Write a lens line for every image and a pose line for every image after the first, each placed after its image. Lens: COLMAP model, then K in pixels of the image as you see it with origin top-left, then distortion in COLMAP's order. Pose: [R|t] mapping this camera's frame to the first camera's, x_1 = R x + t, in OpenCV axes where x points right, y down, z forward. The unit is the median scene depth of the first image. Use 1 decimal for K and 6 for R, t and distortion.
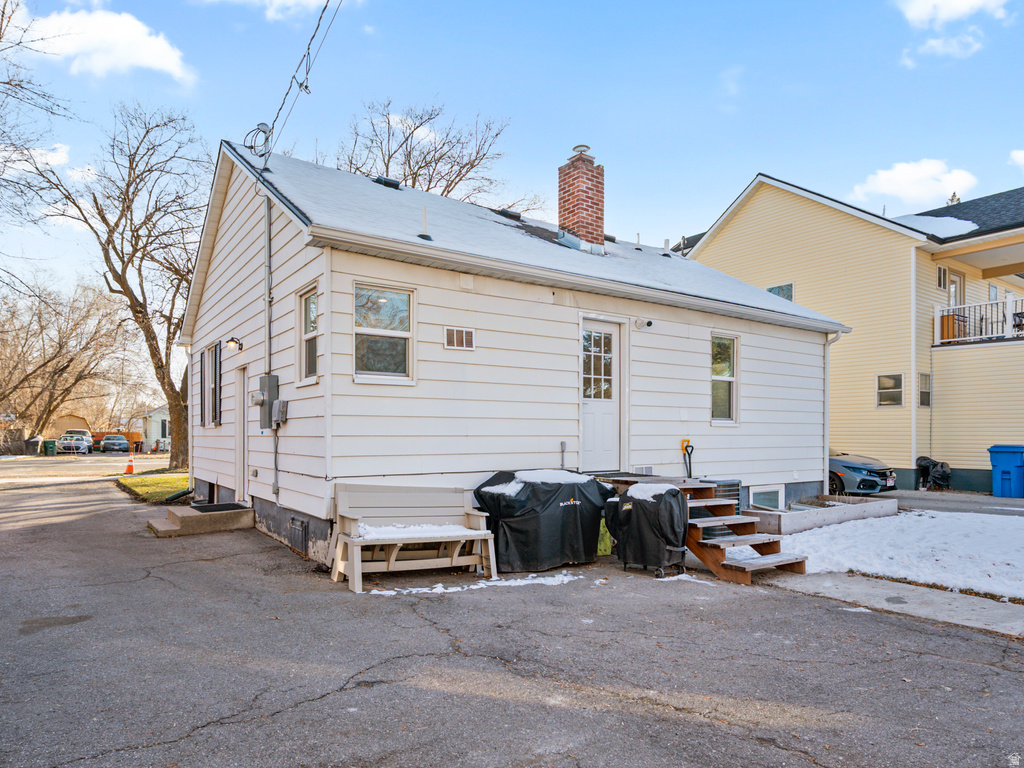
lens RADIAL K [[617.9, 0, 512.0], [0, 617.9, 384.0], [0, 0, 1]] dist [0.001421, 0.000982]
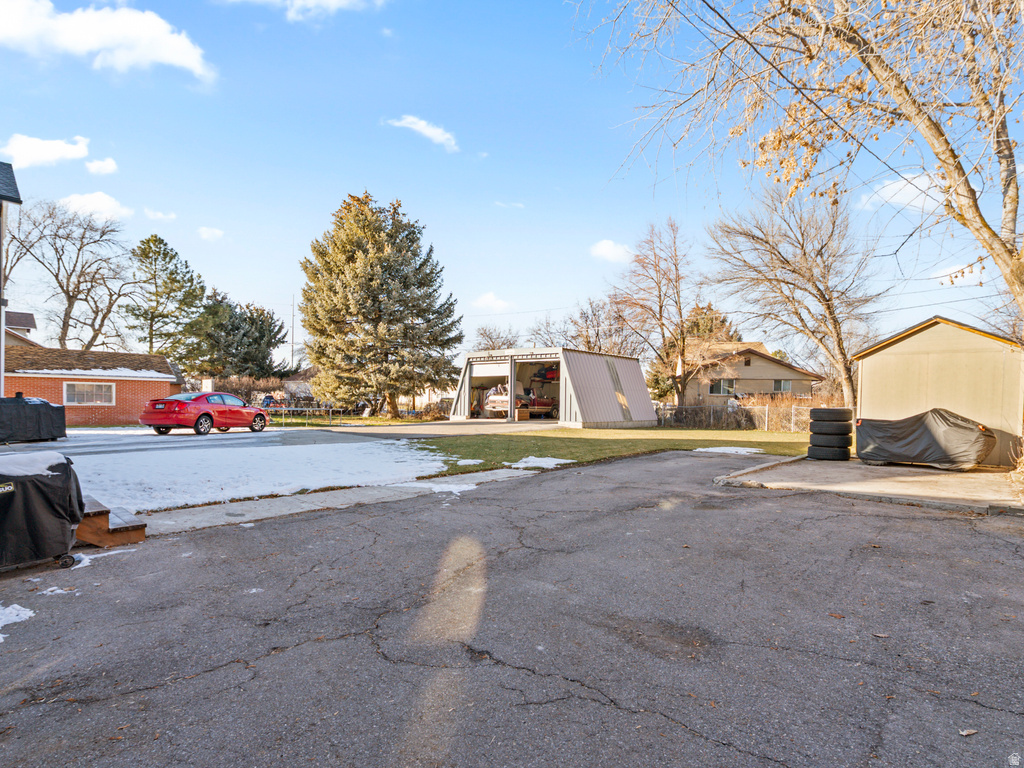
lens RADIAL K [[519.0, 0, 507.0], [0, 519.0, 384.0], [0, 0, 1]] dist [-0.000136, 0.000828]
pose [[-0.181632, 0.018187, 0.983198, -0.581420], [-0.098435, 0.994471, -0.036580, 0.049060], [-0.978428, -0.103425, -0.178837, 0.634791]]
